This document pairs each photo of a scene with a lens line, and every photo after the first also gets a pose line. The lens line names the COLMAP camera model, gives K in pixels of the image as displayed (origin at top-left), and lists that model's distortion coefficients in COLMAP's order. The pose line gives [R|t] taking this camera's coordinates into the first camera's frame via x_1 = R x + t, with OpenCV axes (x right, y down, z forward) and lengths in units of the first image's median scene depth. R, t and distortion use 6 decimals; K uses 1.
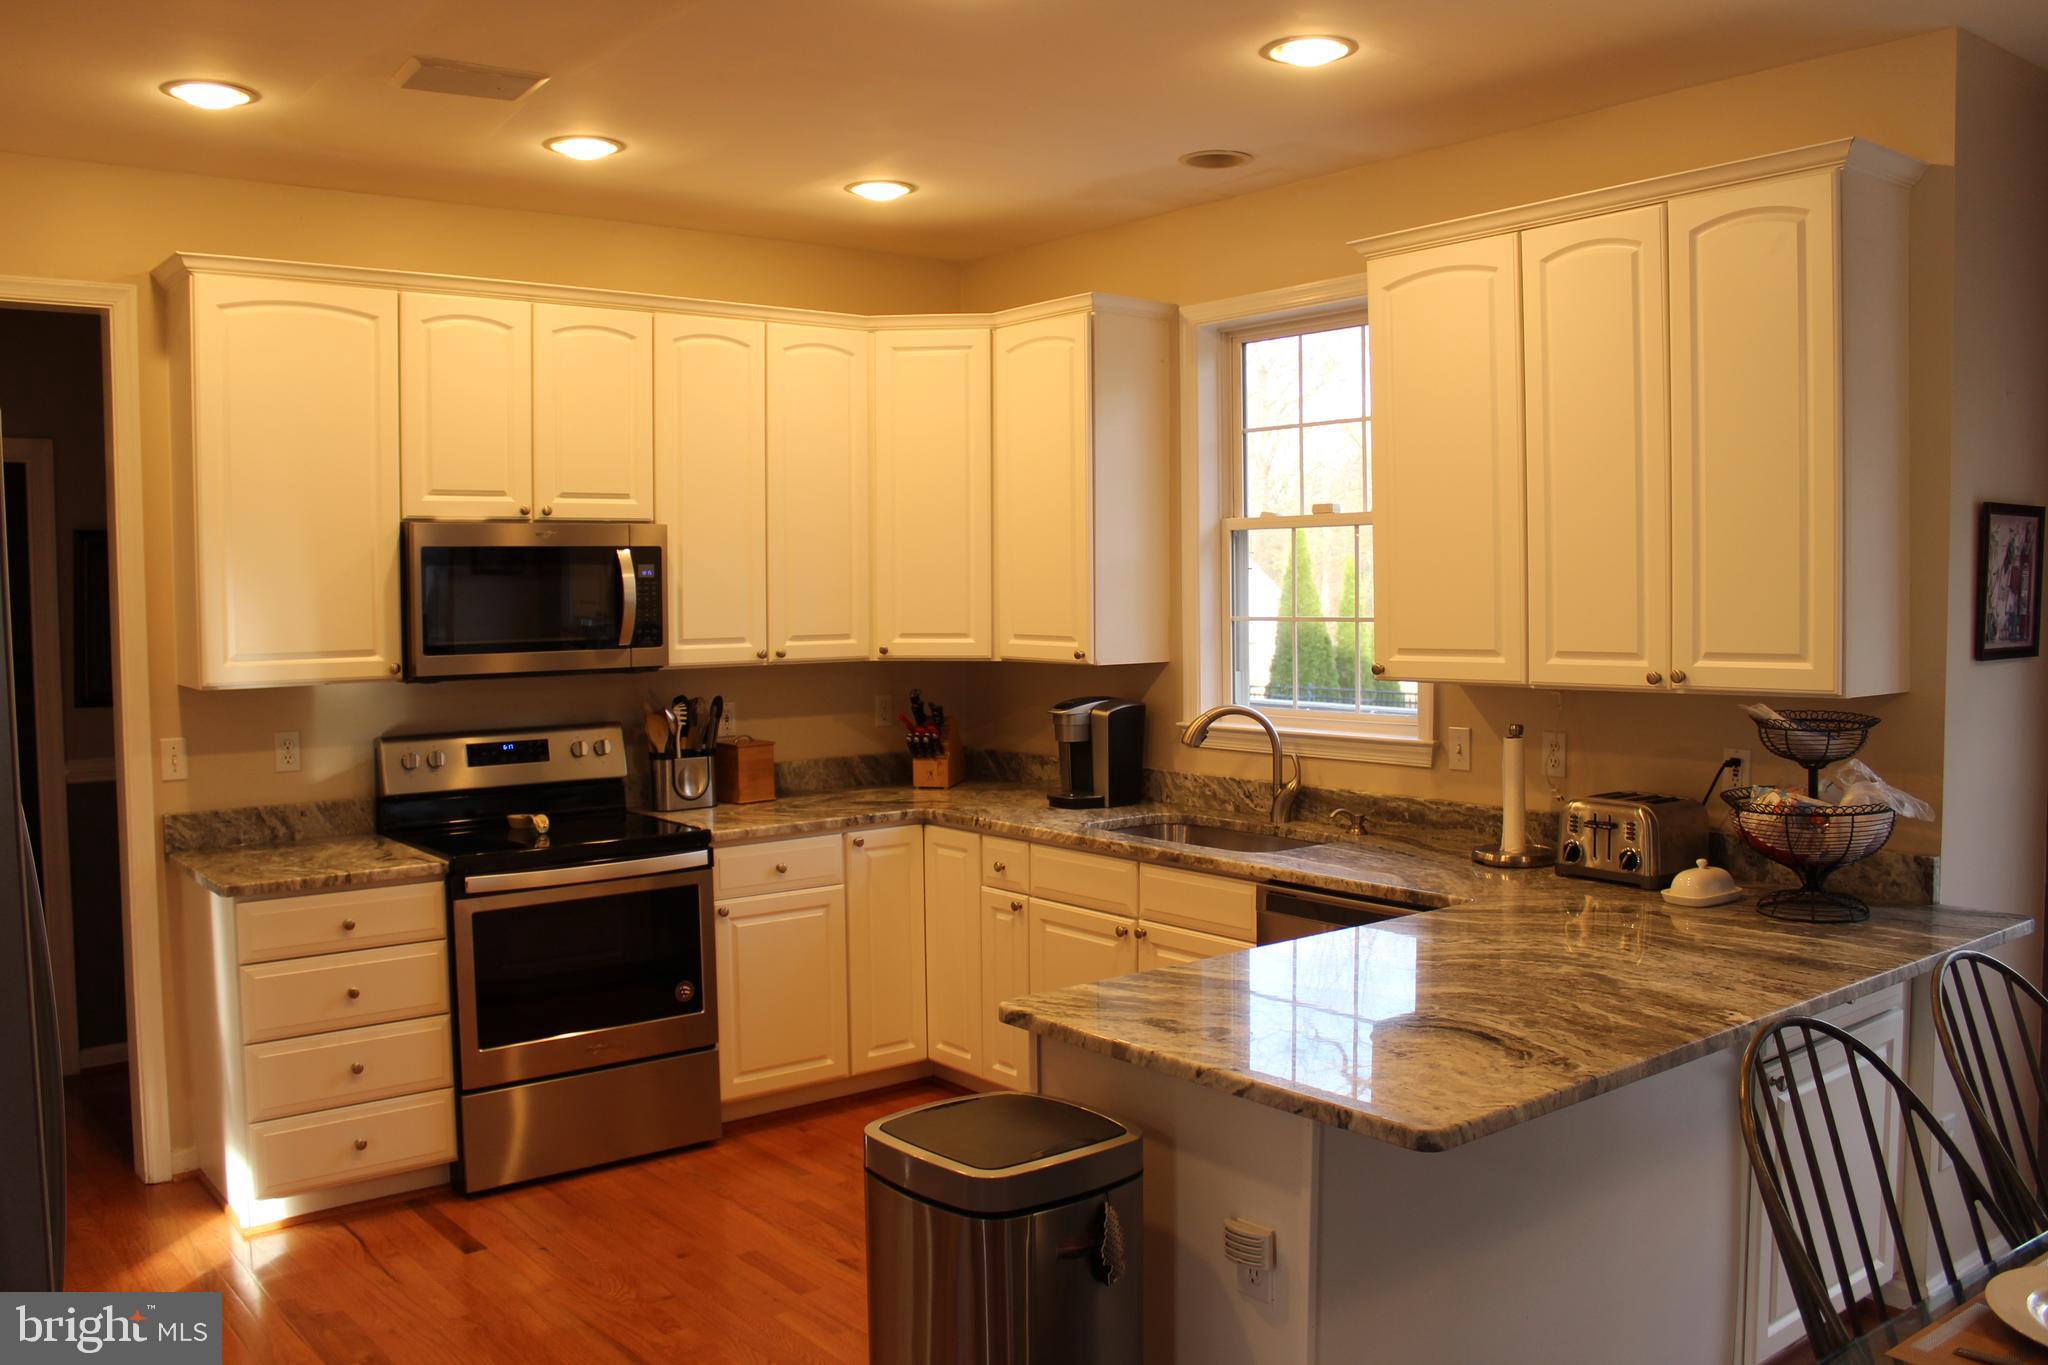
lens RADIAL K [[1705.1, 0, 1026.7], [0, 1705.1, 673.8], [0, 0, 1]] dist [-0.117064, 0.060866]
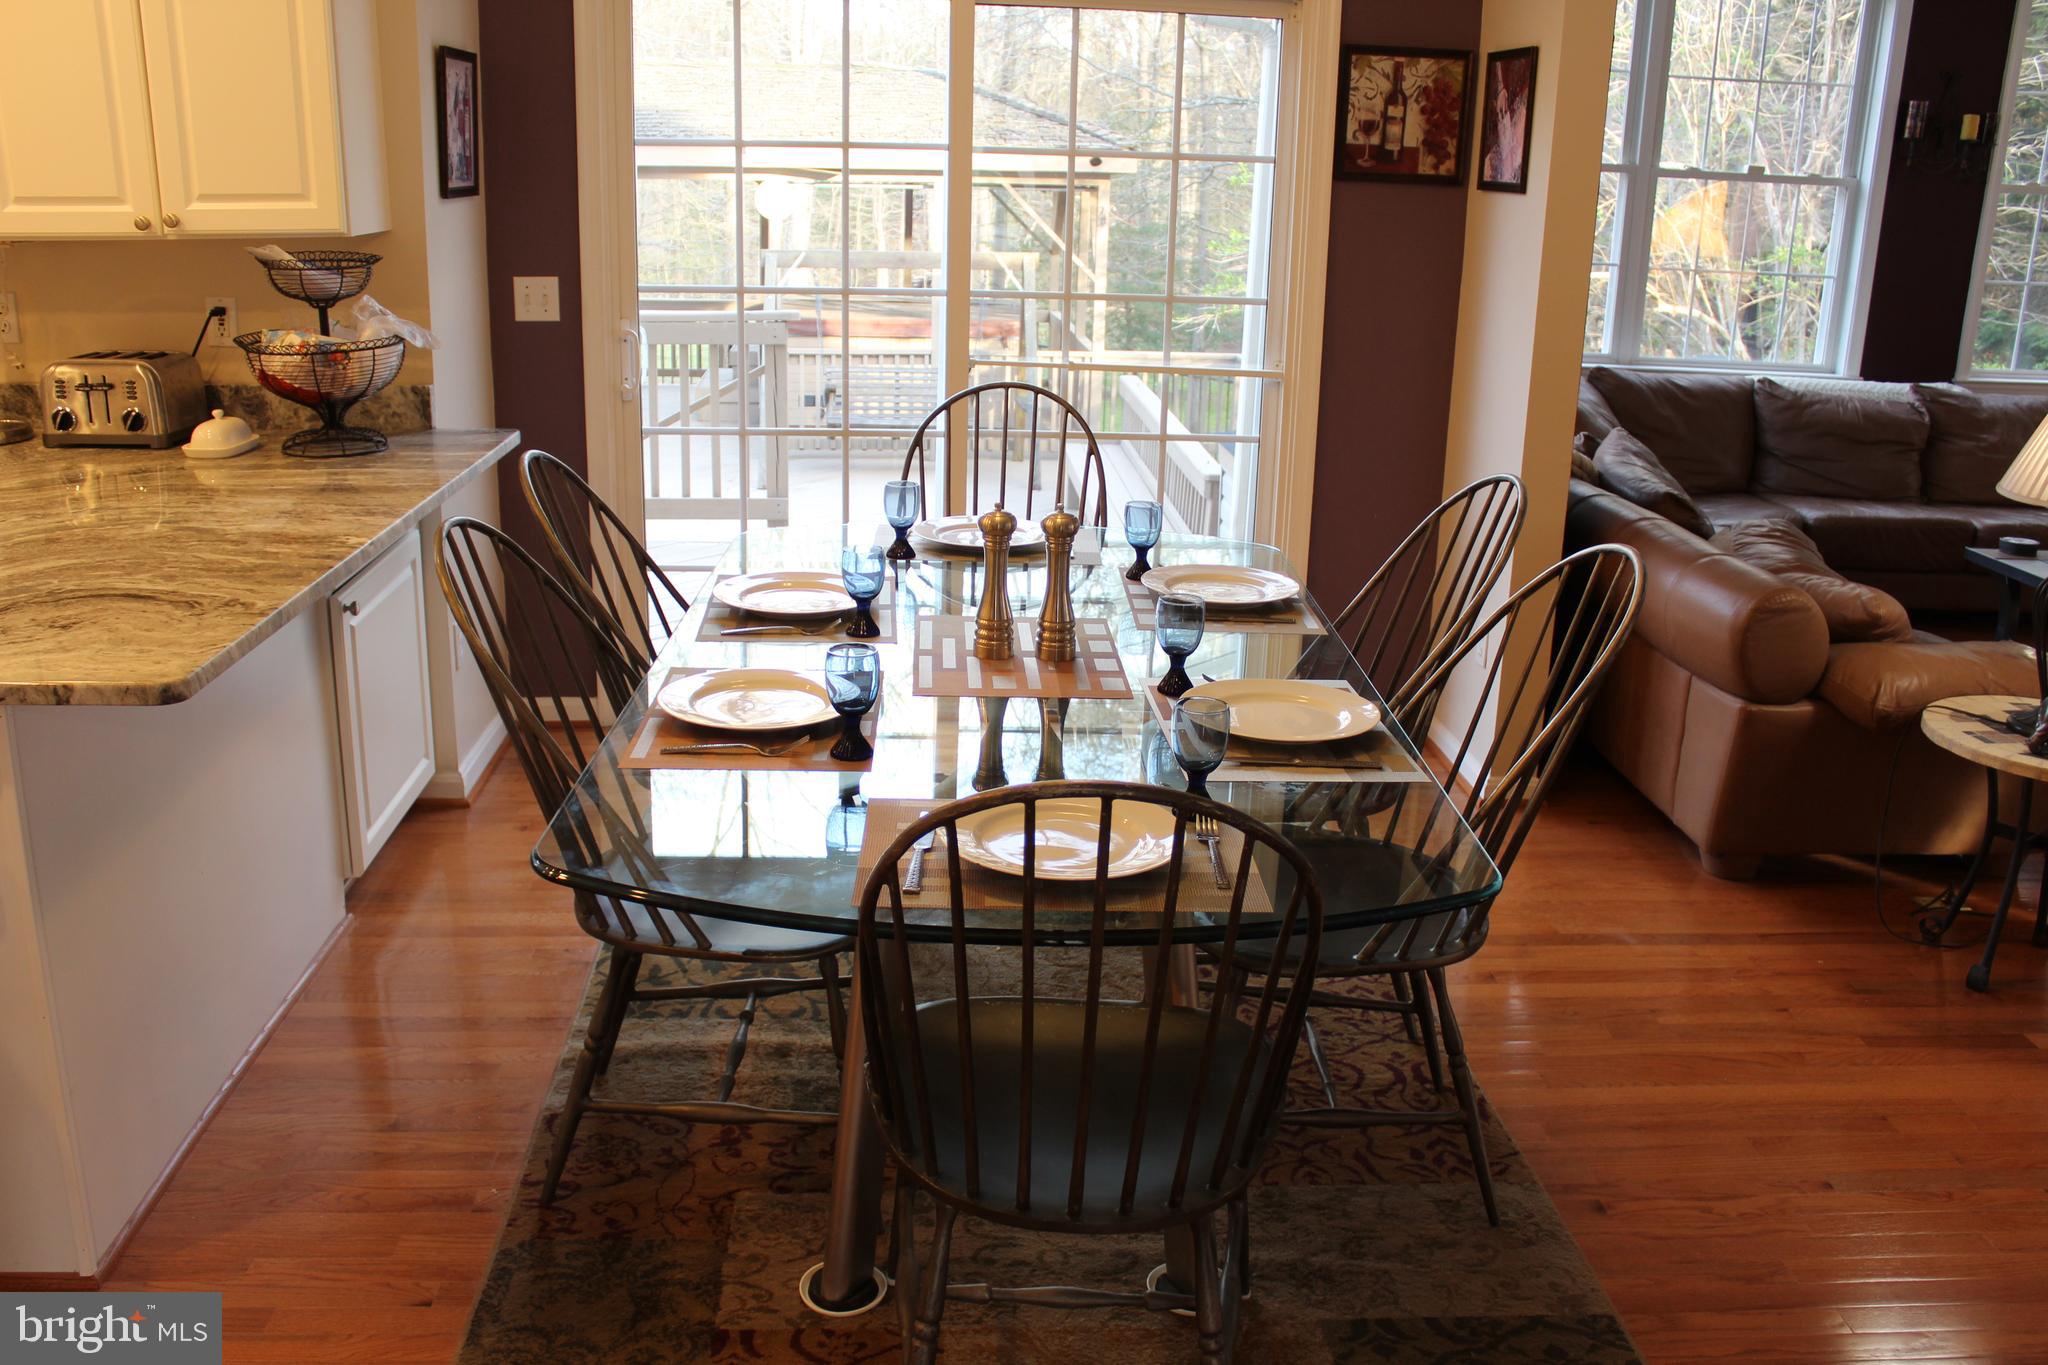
lens RADIAL K [[1765.4, 0, 1032.9], [0, 1765.4, 677.9], [0, 0, 1]] dist [-0.136286, 0.088837]
pose [[0.580658, -0.213024, 0.785784, -0.145411], [0.011921, 0.967283, 0.253419, 0.013487], [-0.814060, -0.137783, 0.564200, 0.018263]]
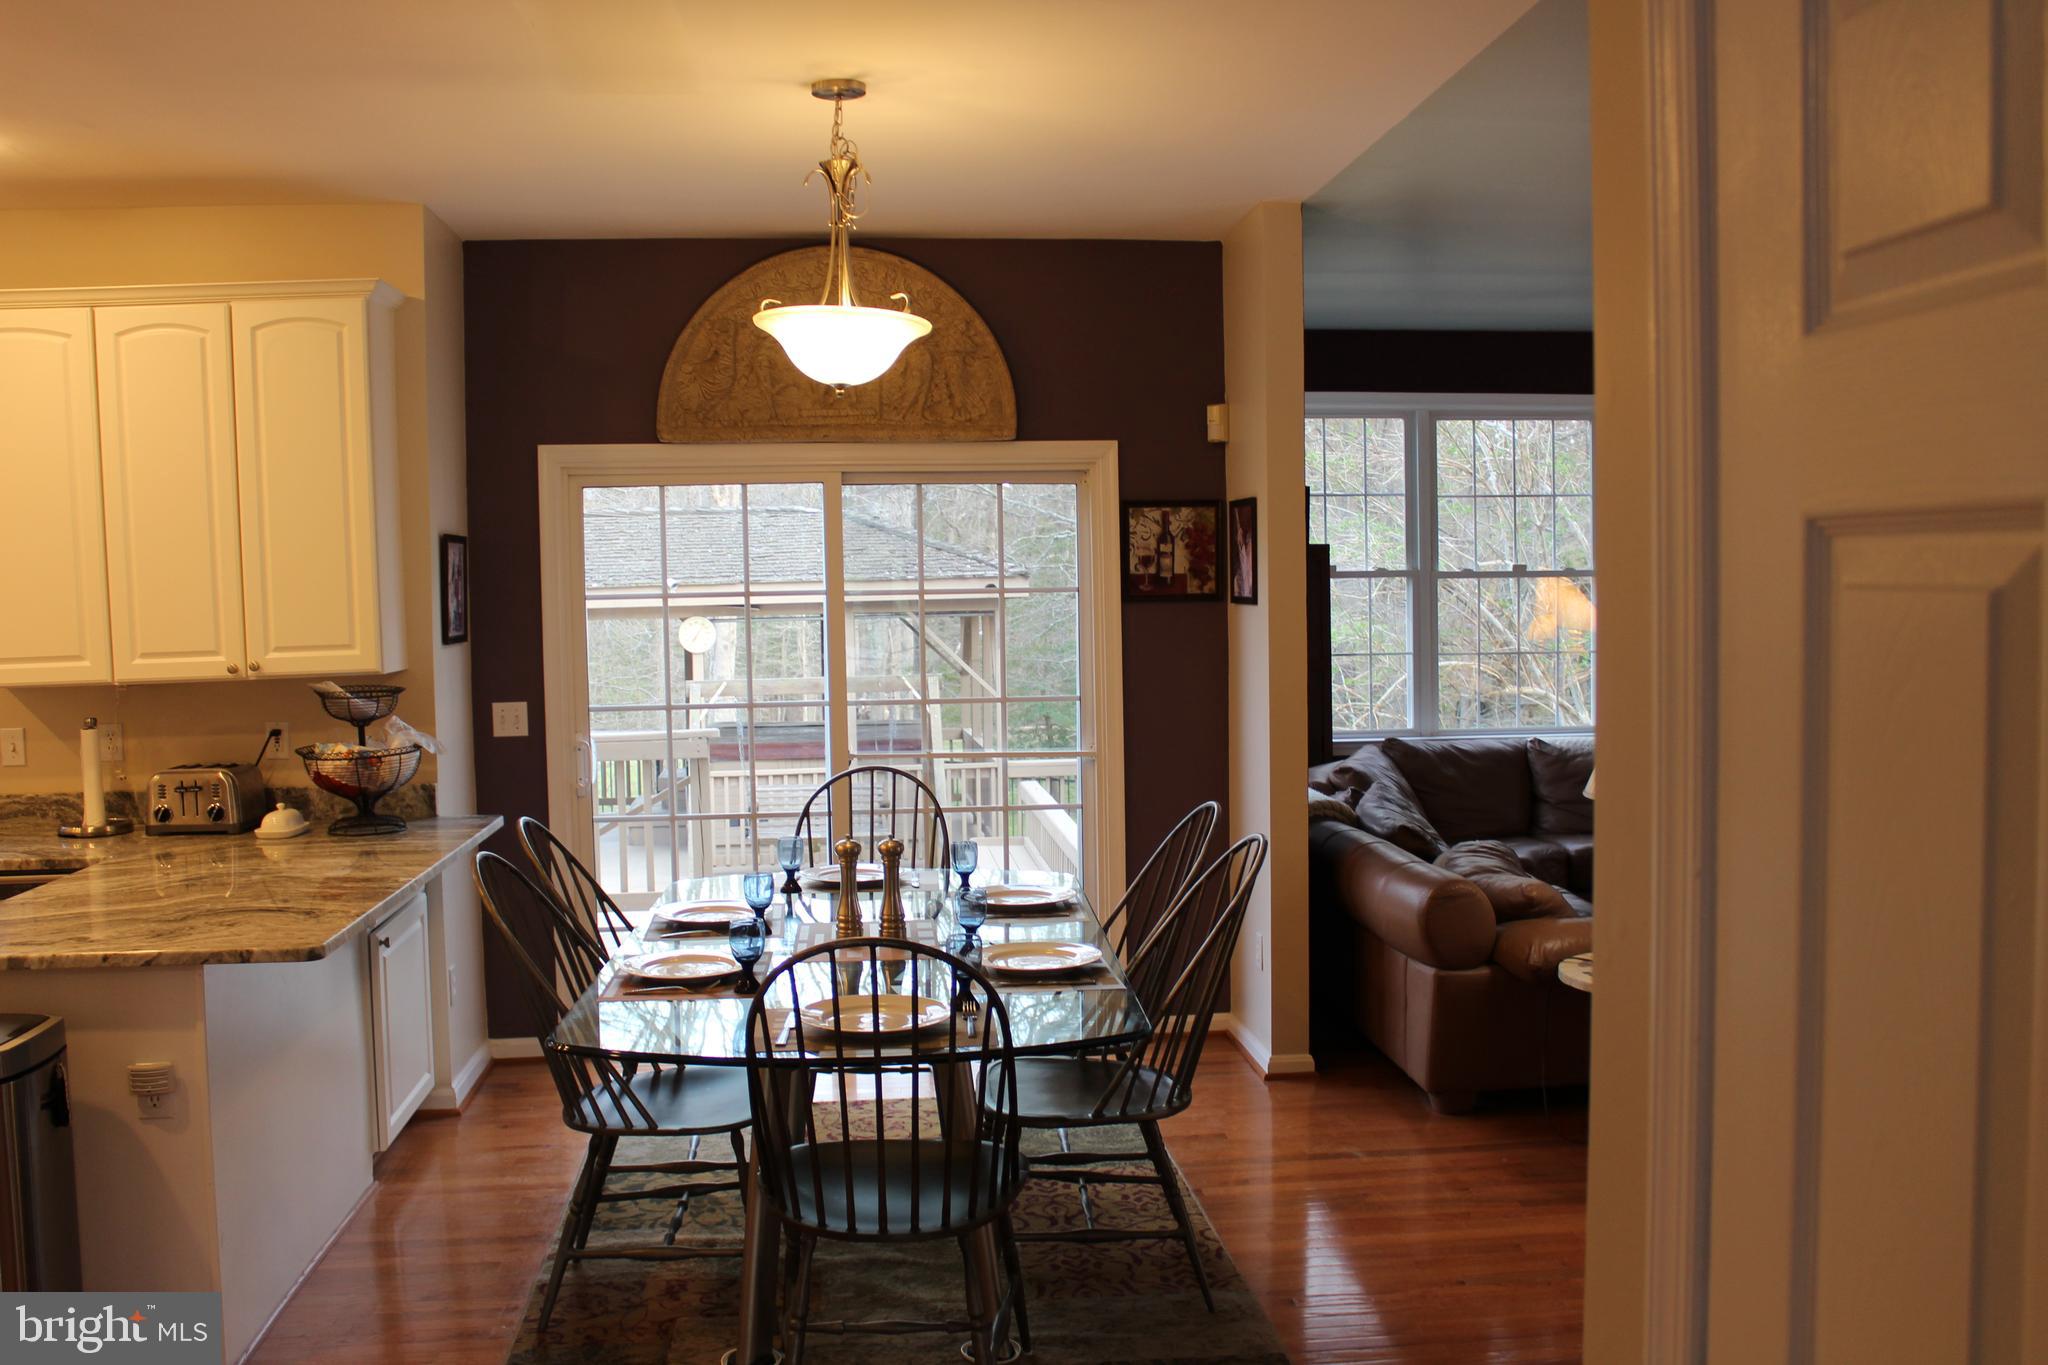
lens RADIAL K [[1765.4, 0, 1004.8], [0, 1765.4, 687.8], [0, 0, 1]] dist [-0.136286, 0.088837]
pose [[0.554893, -0.054891, 0.830109, -0.409551], [0.058083, 0.997942, 0.027163, 0.016014], [-0.829892, 0.033142, 0.556939, -0.240155]]
